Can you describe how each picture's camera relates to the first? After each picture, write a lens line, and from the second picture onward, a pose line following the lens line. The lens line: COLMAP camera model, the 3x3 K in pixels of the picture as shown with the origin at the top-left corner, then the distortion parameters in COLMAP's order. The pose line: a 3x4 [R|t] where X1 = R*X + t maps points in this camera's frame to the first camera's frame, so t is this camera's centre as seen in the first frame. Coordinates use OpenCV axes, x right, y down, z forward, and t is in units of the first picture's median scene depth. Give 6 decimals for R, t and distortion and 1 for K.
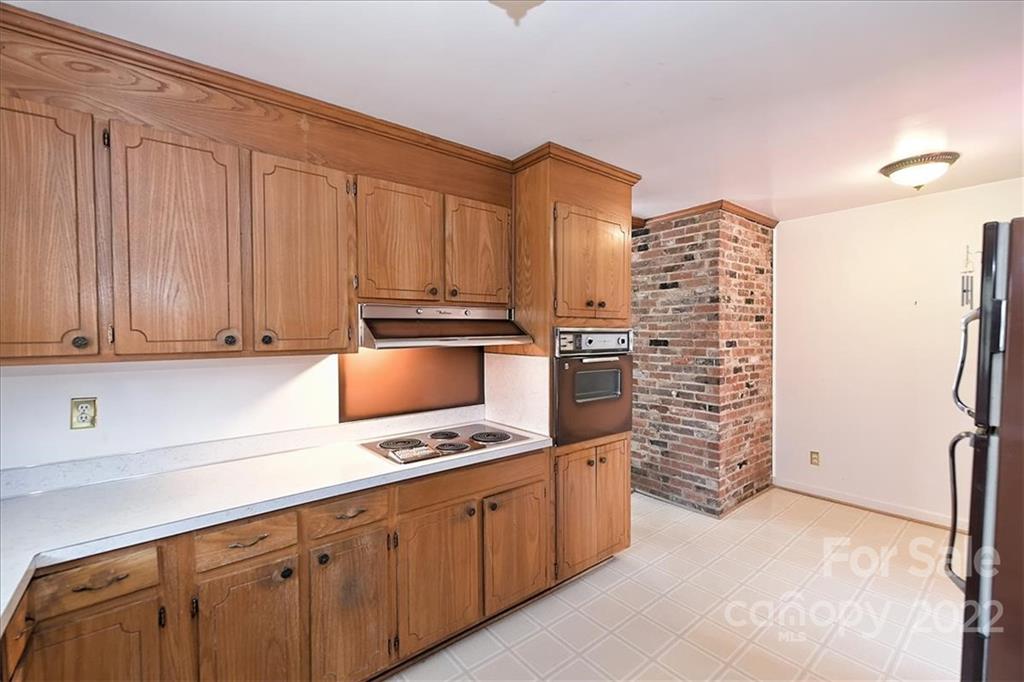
lens RADIAL K [[402.9, 0, 515.3], [0, 402.9, 337.9], [0, 0, 1]] dist [-0.000129, -0.000687]
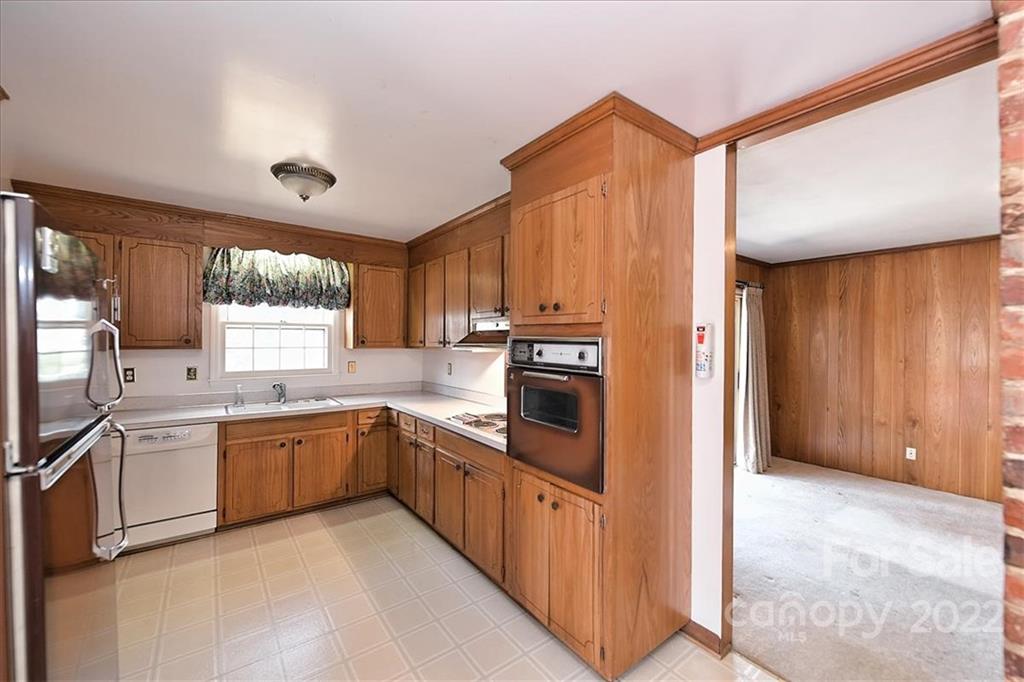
lens RADIAL K [[402.9, 0, 515.3], [0, 402.9, 337.9], [0, 0, 1]] dist [-0.000129, -0.000687]
pose [[-0.003433, 0.002838, -0.999990, 1.033500], [-0.022953, 0.999732, 0.002916, -0.023386], [0.999731, 0.022963, -0.003367, 0.948128]]
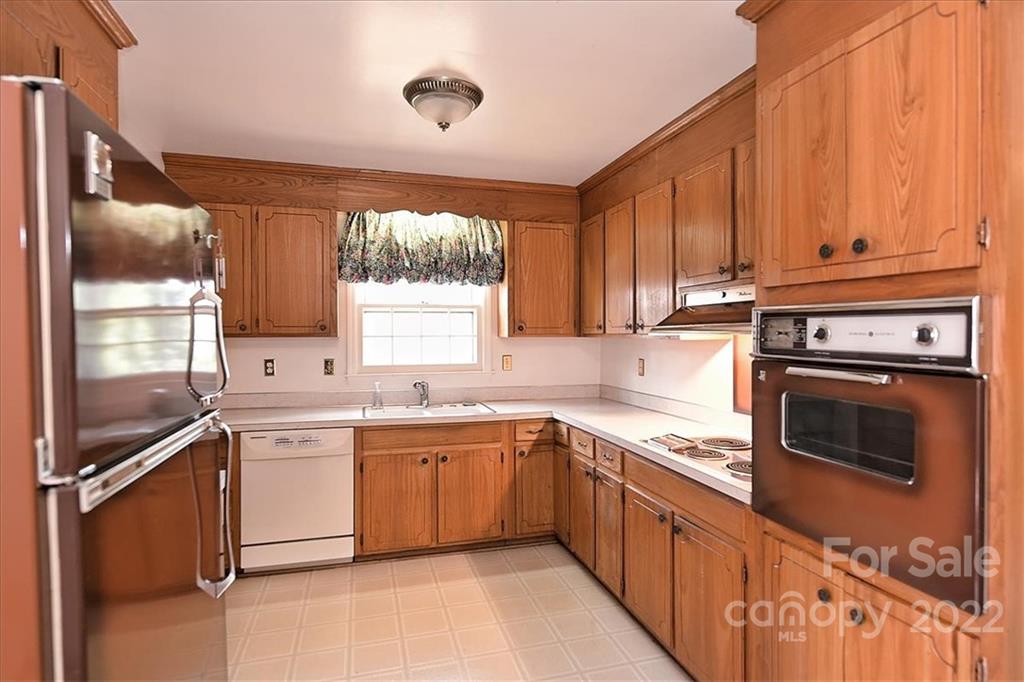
lens RADIAL K [[541.9, 0, 516.4], [0, 541.9, 335.9], [0, 0, 1]] dist [0.000963, -0.000793]
pose [[-0.364306, 0.014568, -0.931165, 0.899420], [-0.010660, 0.999747, 0.019812, 0.003641], [0.931218, 0.017144, -0.364059, 0.897174]]
